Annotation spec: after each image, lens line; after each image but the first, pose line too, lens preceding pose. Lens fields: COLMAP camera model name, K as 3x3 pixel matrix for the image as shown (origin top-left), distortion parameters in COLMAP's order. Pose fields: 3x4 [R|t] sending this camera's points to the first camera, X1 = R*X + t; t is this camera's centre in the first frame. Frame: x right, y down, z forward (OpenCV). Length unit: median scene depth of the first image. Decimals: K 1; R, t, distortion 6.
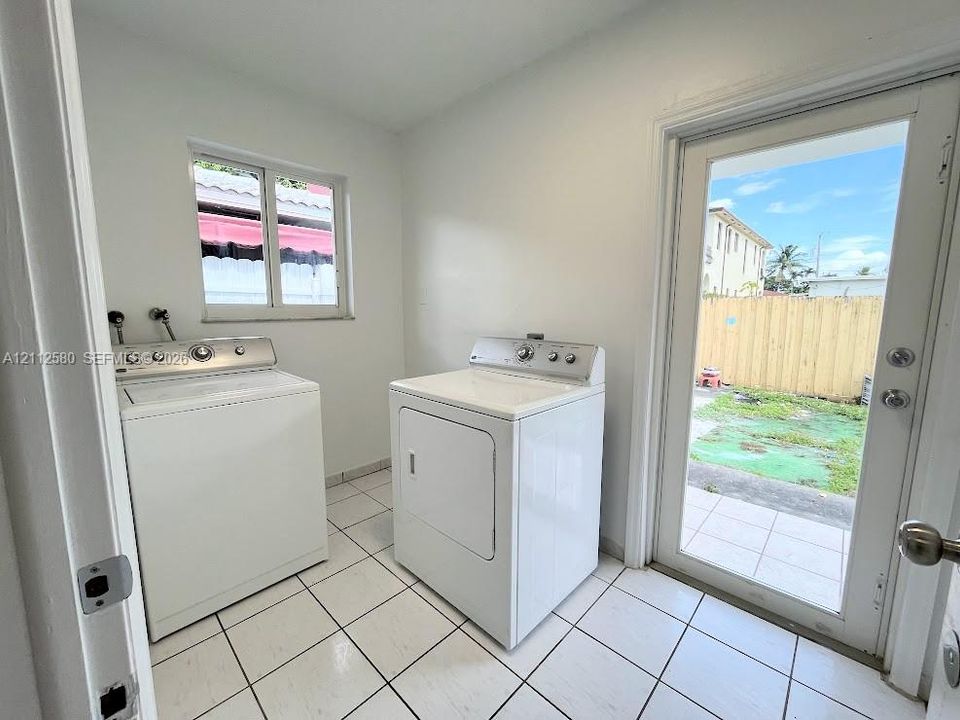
lens RADIAL K [[398.8, 0, 477.2], [0, 398.8, 360.2], [0, 0, 1]] dist [0.000720, -0.000323]
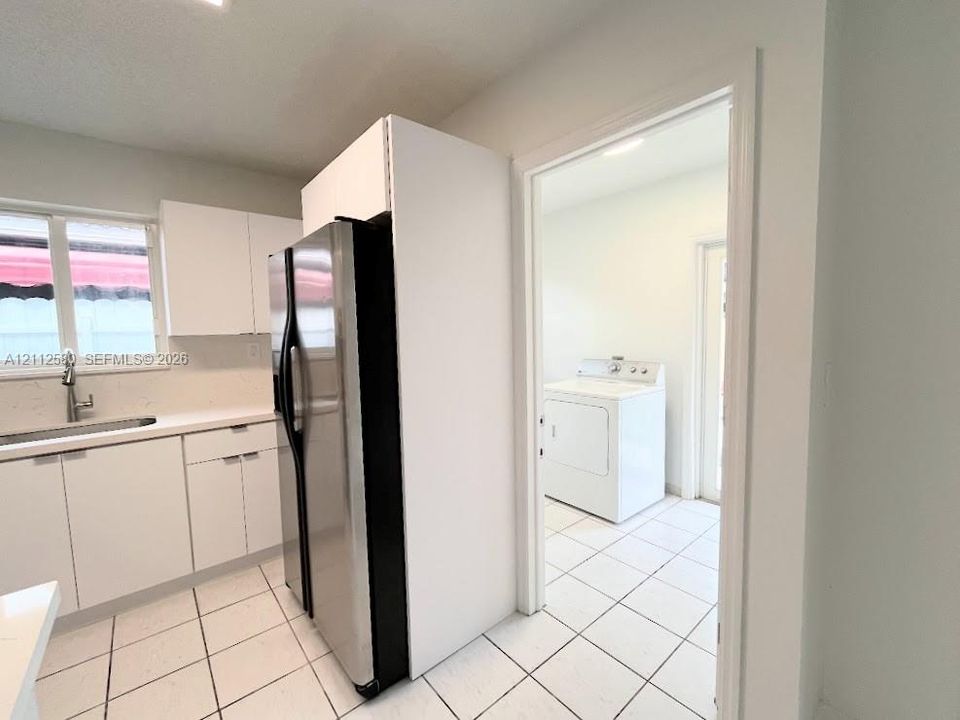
lens RADIAL K [[398.8, 0, 482.8], [0, 398.8, 359.5], [0, 0, 1]] dist [0.000720, -0.000323]
pose [[0.993465, -0.016820, -0.112895, -0.247848], [0.010528, 0.998369, -0.056103, 0.034358], [0.113655, 0.054548, 0.992022, -0.750814]]
